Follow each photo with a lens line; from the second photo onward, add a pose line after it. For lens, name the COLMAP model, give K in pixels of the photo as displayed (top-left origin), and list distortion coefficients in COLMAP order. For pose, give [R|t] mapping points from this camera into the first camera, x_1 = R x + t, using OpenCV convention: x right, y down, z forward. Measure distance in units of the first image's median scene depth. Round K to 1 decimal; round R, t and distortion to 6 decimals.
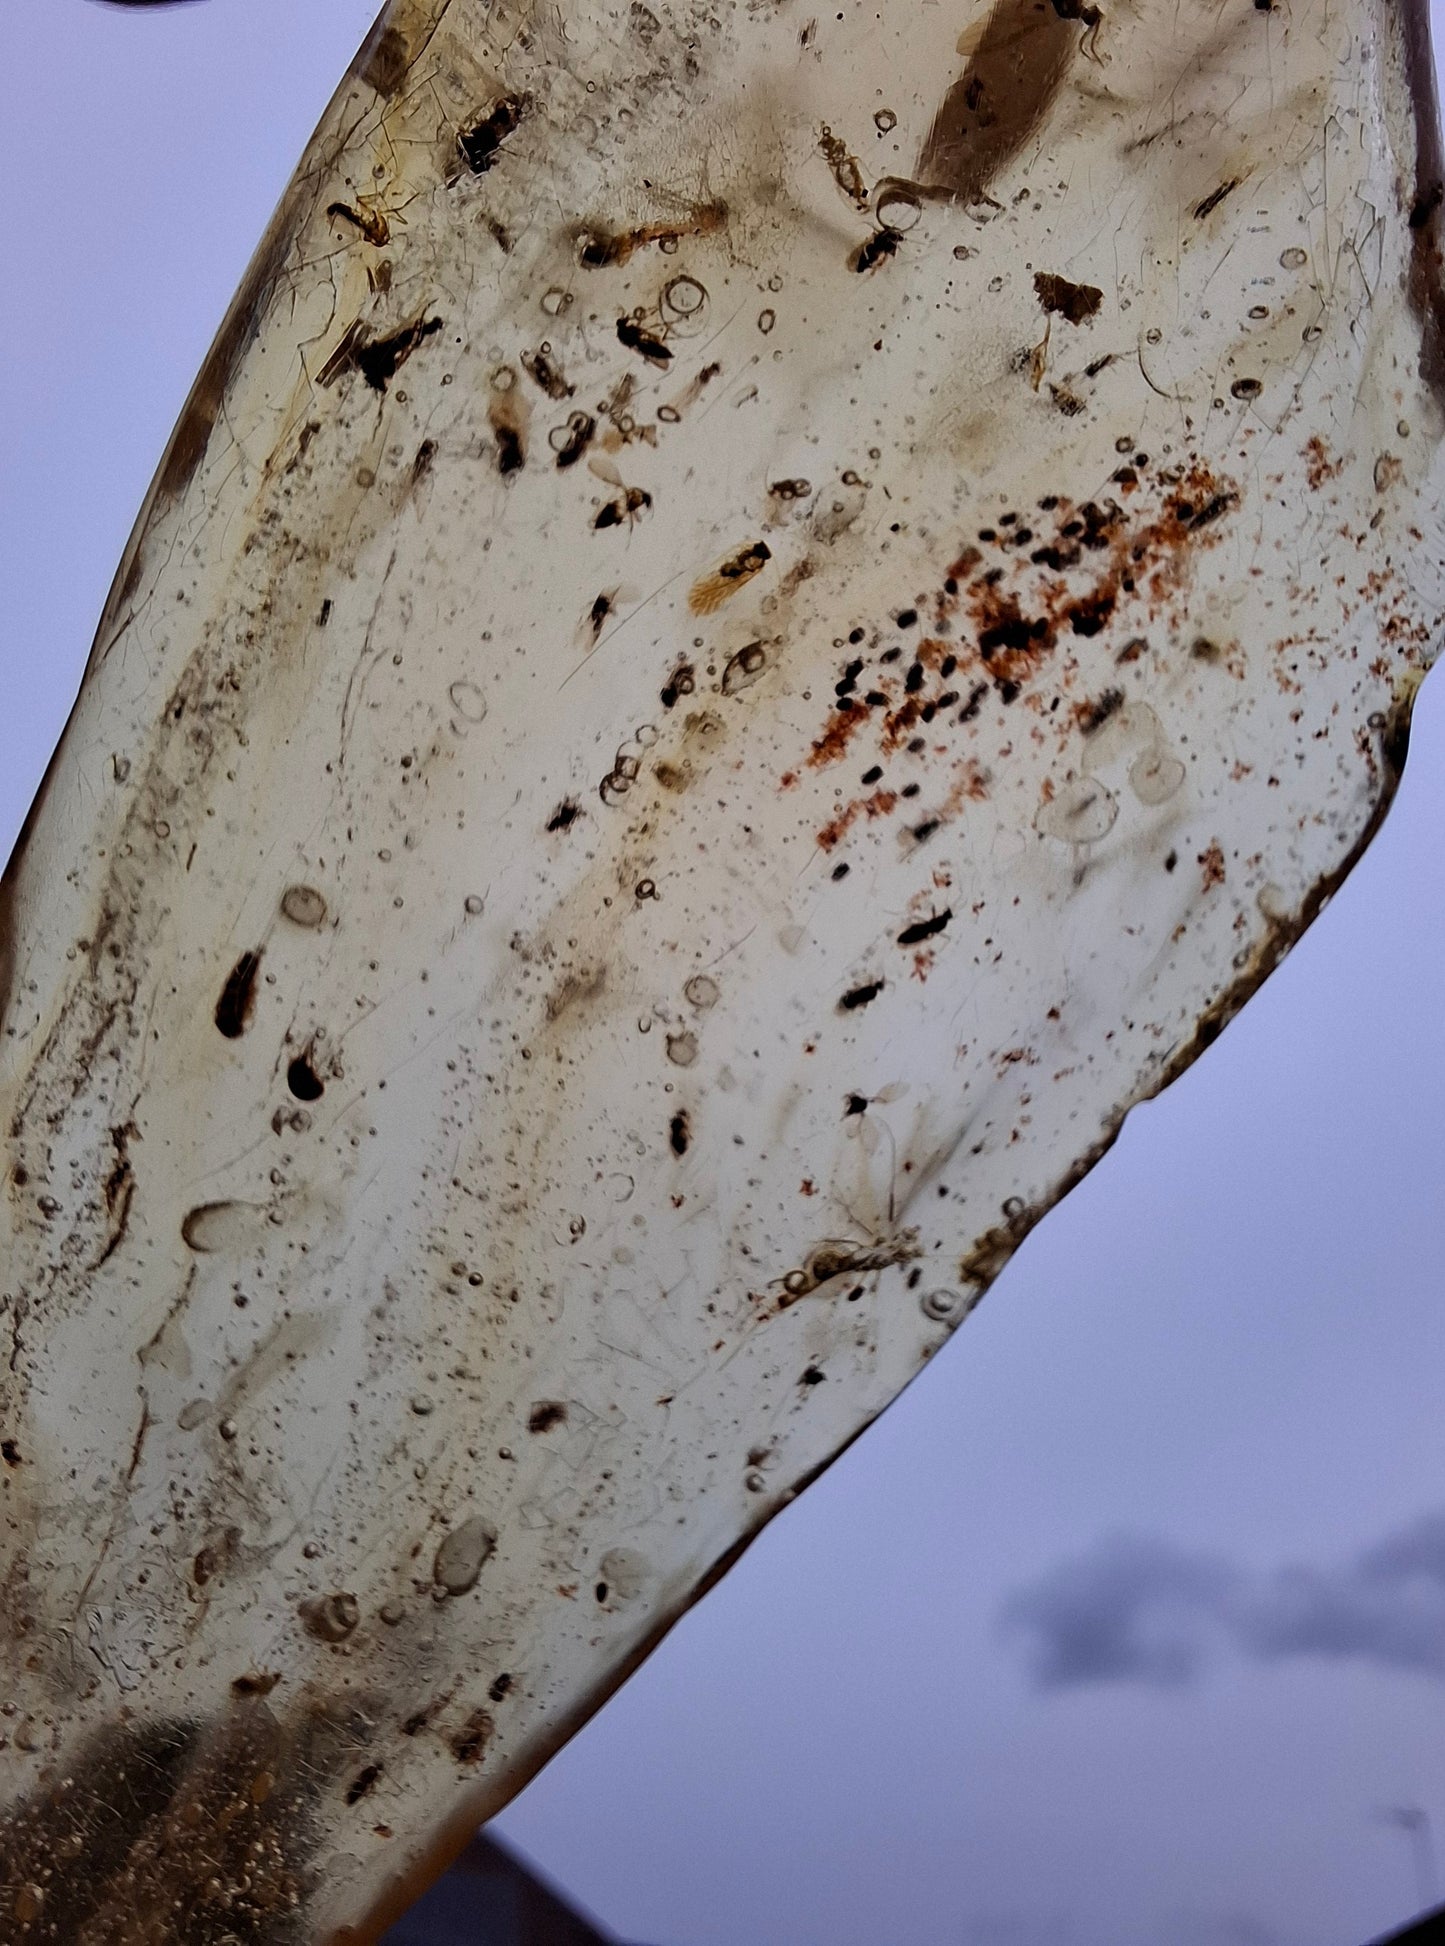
lens RADIAL K [[1564.5, 0, 744.7], [0, 1564.5, 961.2], [0, 0, 1]] dist [-0.058401, 0.004286]
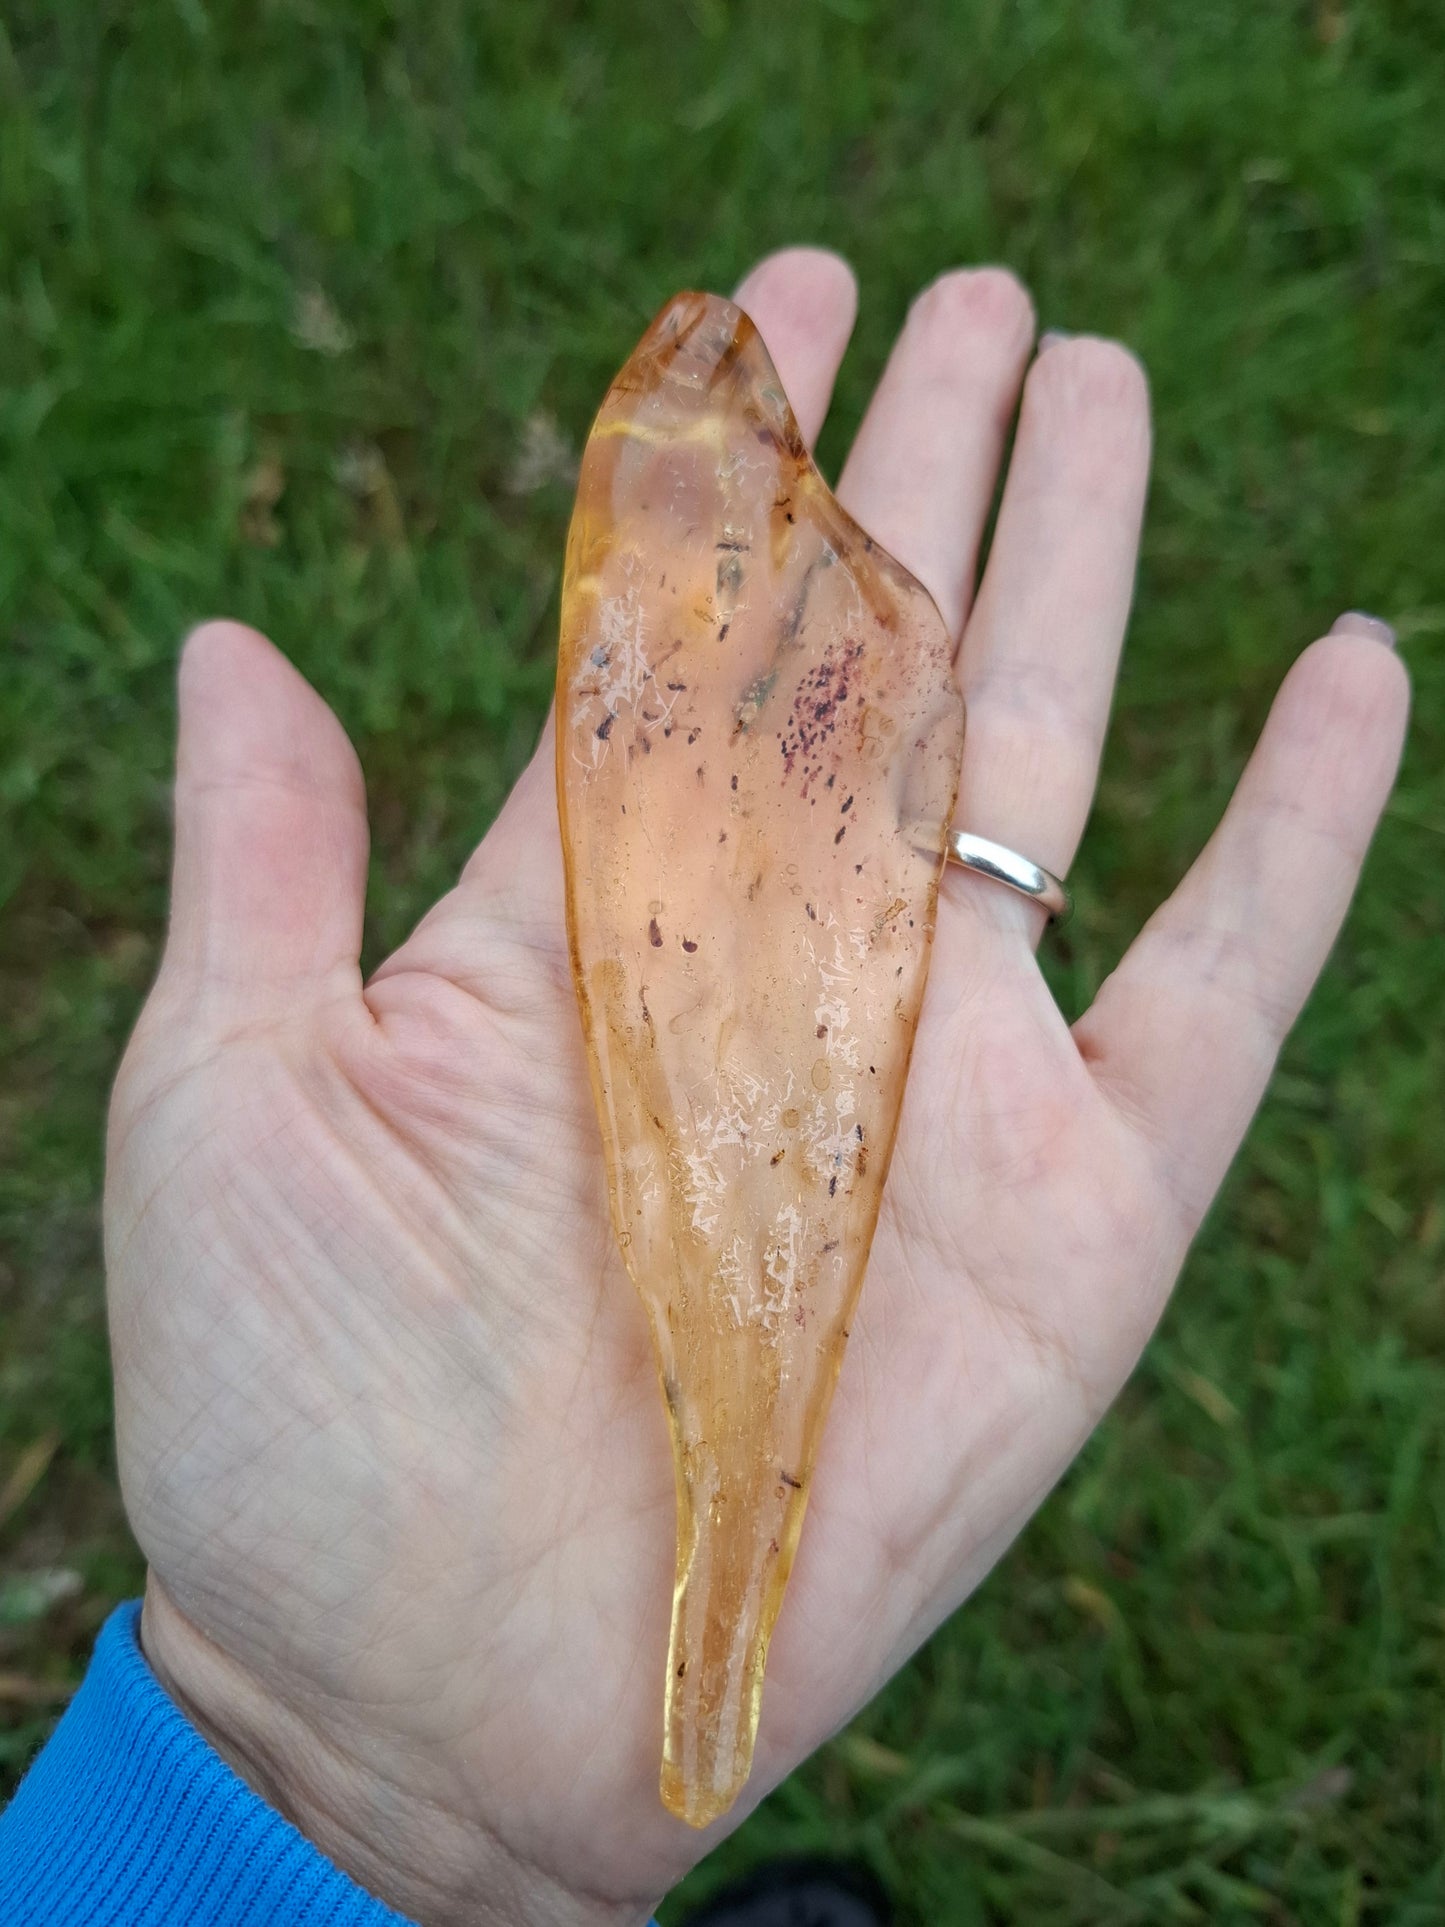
lens RADIAL K [[1549.2, 0, 721.0], [0, 1549.2, 969.5], [0, 0, 1]] dist [-0.058401, 0.004286]
pose [[0.871670, -0.480683, 0.095584, -0.534467], [0.488114, 0.833966, -0.257380, 0.893830], [0.044004, 0.271006, 0.961571, -1.787797]]
